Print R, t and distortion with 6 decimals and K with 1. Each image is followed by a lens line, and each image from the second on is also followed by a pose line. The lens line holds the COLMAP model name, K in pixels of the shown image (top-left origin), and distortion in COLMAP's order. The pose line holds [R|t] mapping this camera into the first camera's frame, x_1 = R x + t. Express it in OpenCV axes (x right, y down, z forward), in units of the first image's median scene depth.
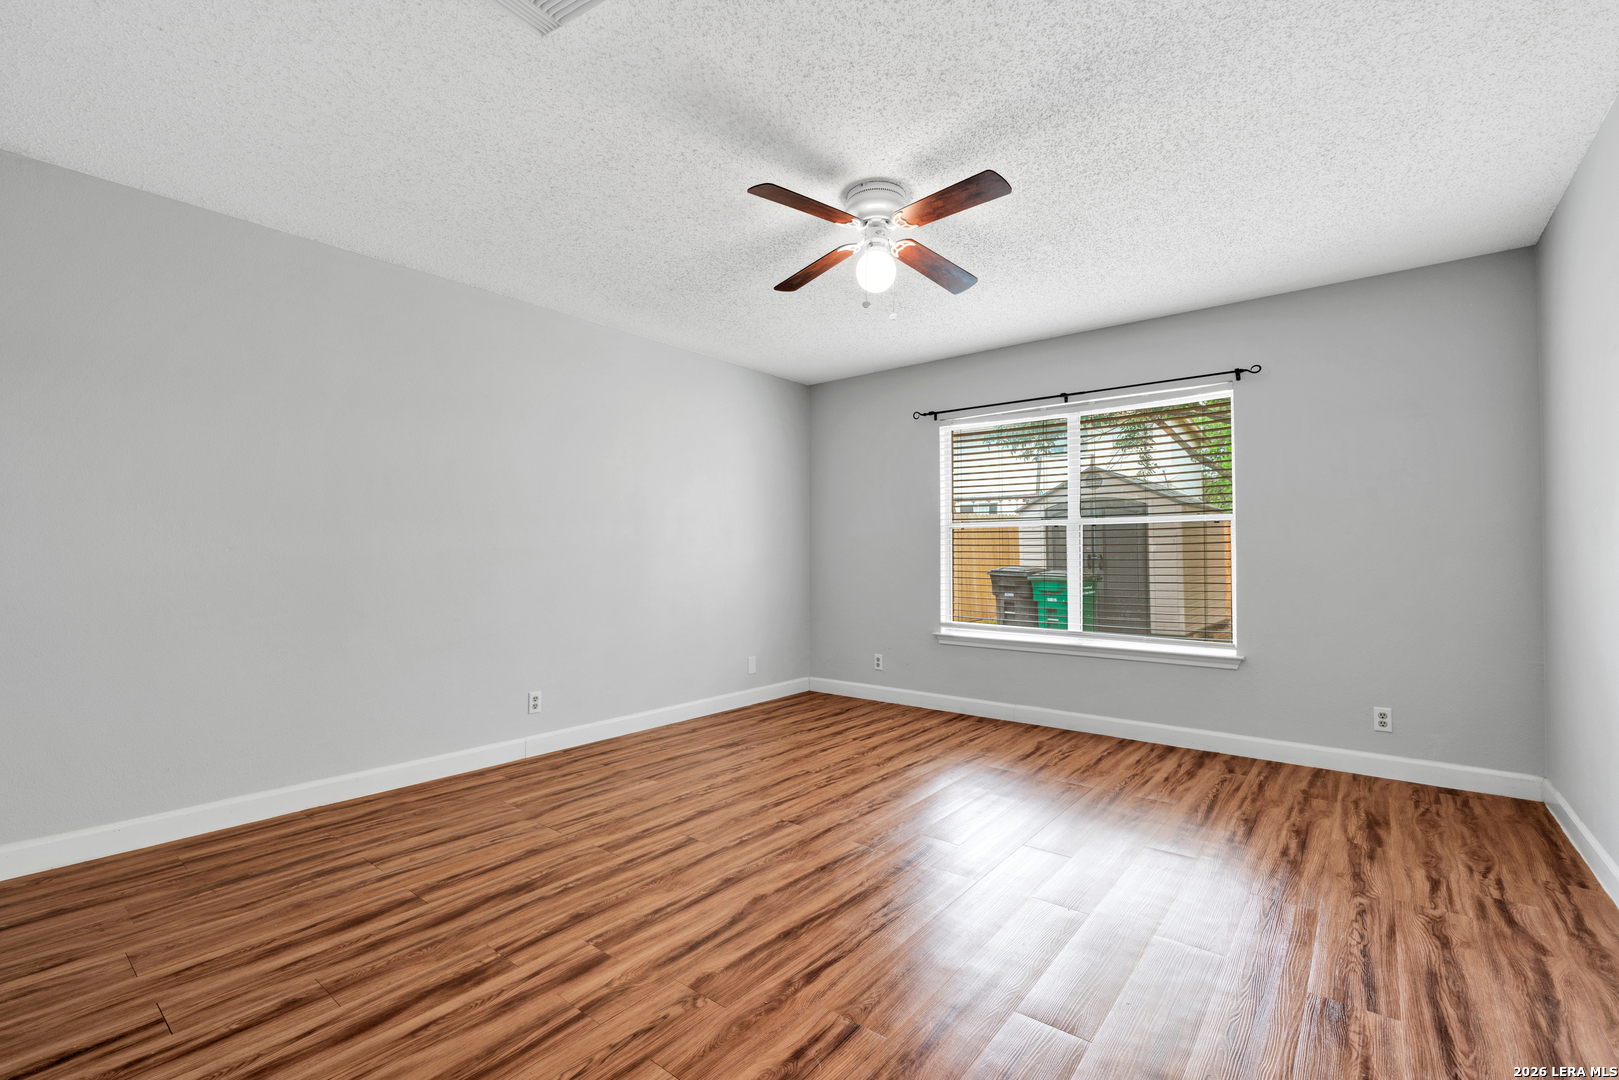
lens RADIAL K [[729.6, 0, 809.5], [0, 729.6, 540.0], [0, 0, 1]] dist [-0.003485, -0.001229]
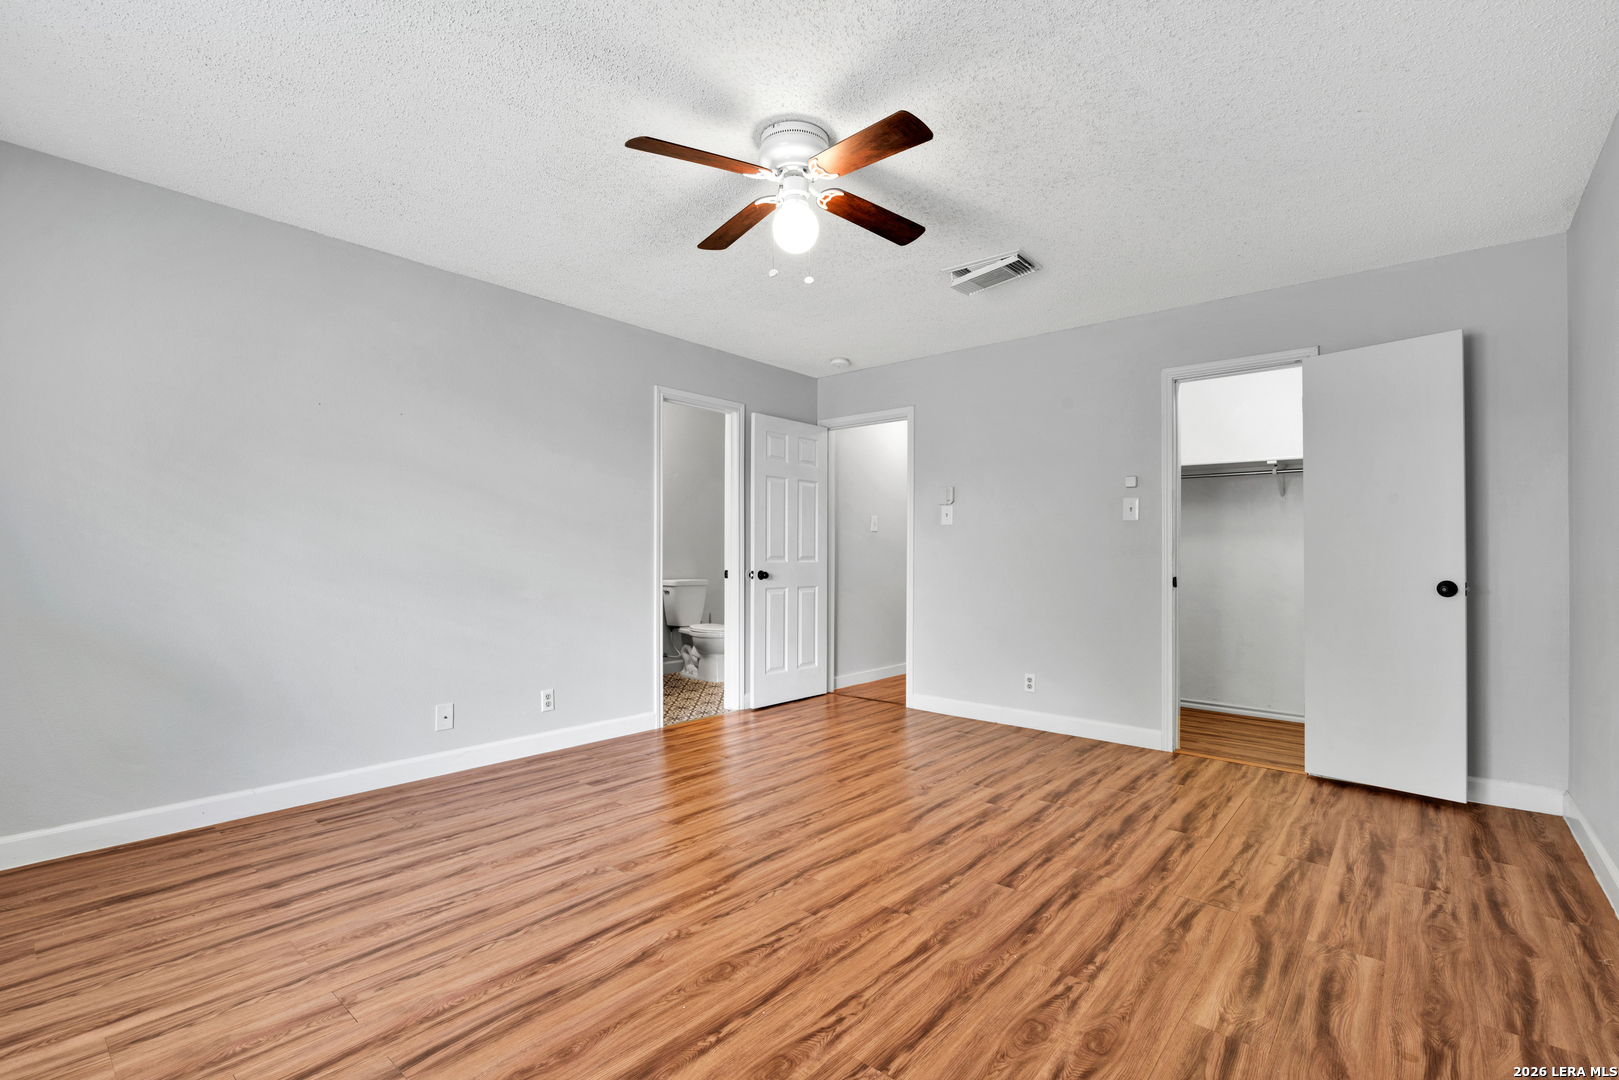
lens RADIAL K [[729.6, 0, 809.5], [0, 729.6, 540.0], [0, 0, 1]] dist [-0.003485, -0.001229]
pose [[-0.998576, -0.005960, 0.053014, 0.028492], [-0.008436, 0.998878, -0.046608, 0.050311], [-0.052677, -0.046989, -0.997505, 1.987202]]
